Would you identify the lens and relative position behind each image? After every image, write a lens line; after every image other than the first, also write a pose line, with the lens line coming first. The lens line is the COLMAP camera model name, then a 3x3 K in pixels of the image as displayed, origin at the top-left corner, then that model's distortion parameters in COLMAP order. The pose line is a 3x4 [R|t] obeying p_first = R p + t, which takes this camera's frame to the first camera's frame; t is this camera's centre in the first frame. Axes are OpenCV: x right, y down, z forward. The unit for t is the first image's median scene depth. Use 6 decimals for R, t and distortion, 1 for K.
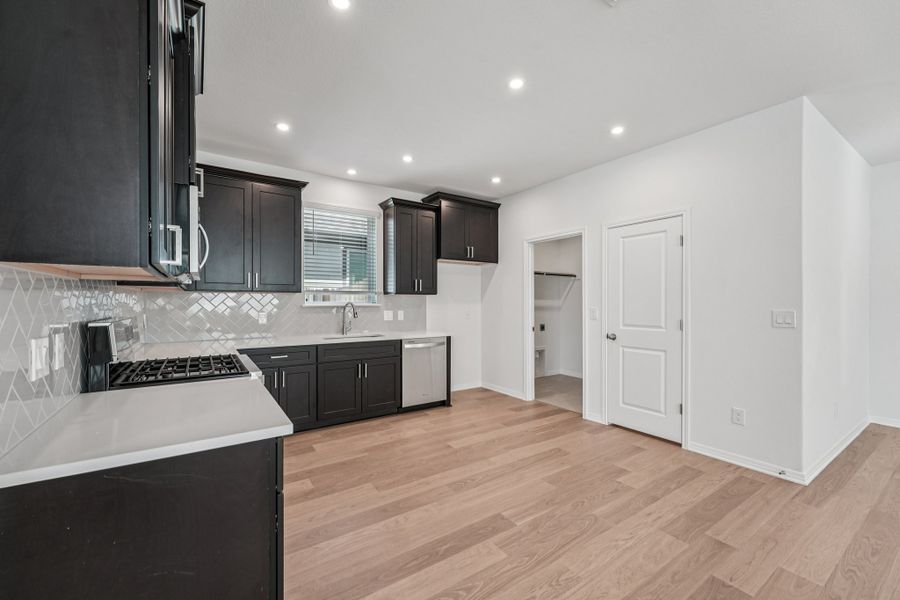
lens RADIAL K [[367.6, 0, 446.1], [0, 367.6, 297.4], [0, 0, 1]] dist [-0.020534, -0.000073]
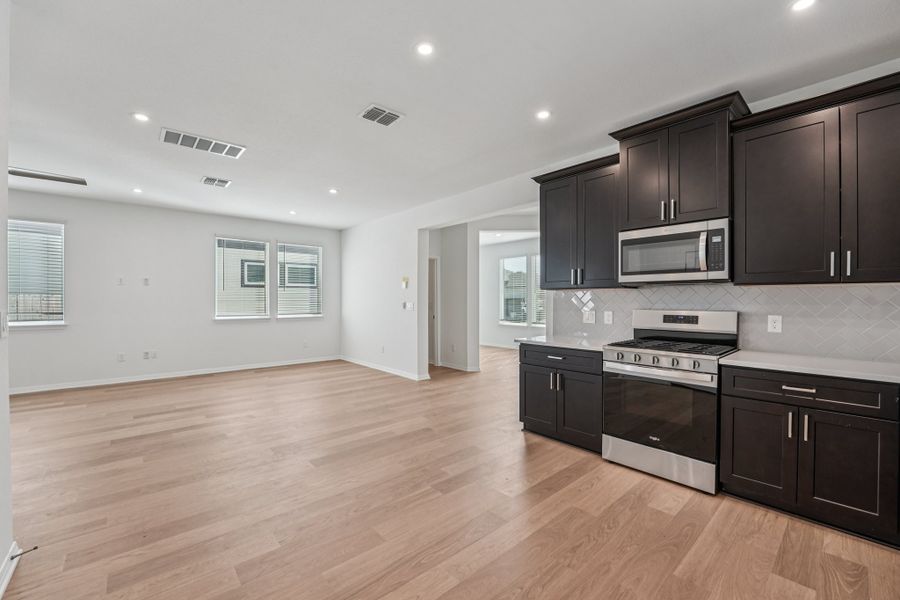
lens RADIAL K [[374.6, 0, 444.2], [0, 374.6, 300.3], [0, 0, 1]] dist [-0.027206, -0.000032]
pose [[-0.993203, 0.002428, -0.116366, 0.201552], [0.003201, 0.999974, -0.006457, 0.016960], [0.116347, -0.006786, -0.993185, 1.543871]]
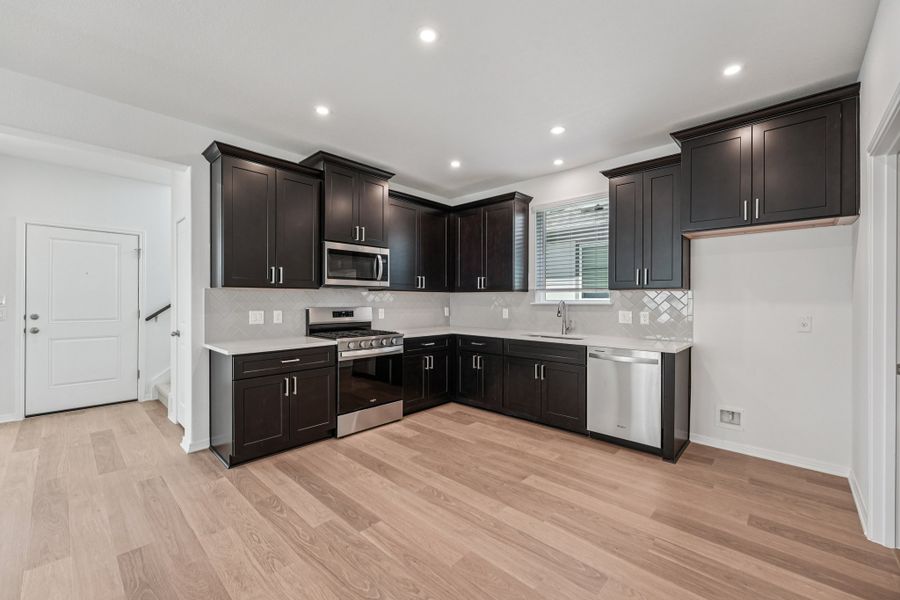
lens RADIAL K [[367.6, 0, 446.1], [0, 367.6, 297.4], [0, 0, 1]] dist [-0.020534, -0.000073]
pose [[0.218992, 0.000850, -0.975726, 0.822375], [0.005675, 0.999982, 0.002145, 0.003243], [0.975710, -0.006006, 0.218983, 0.706381]]
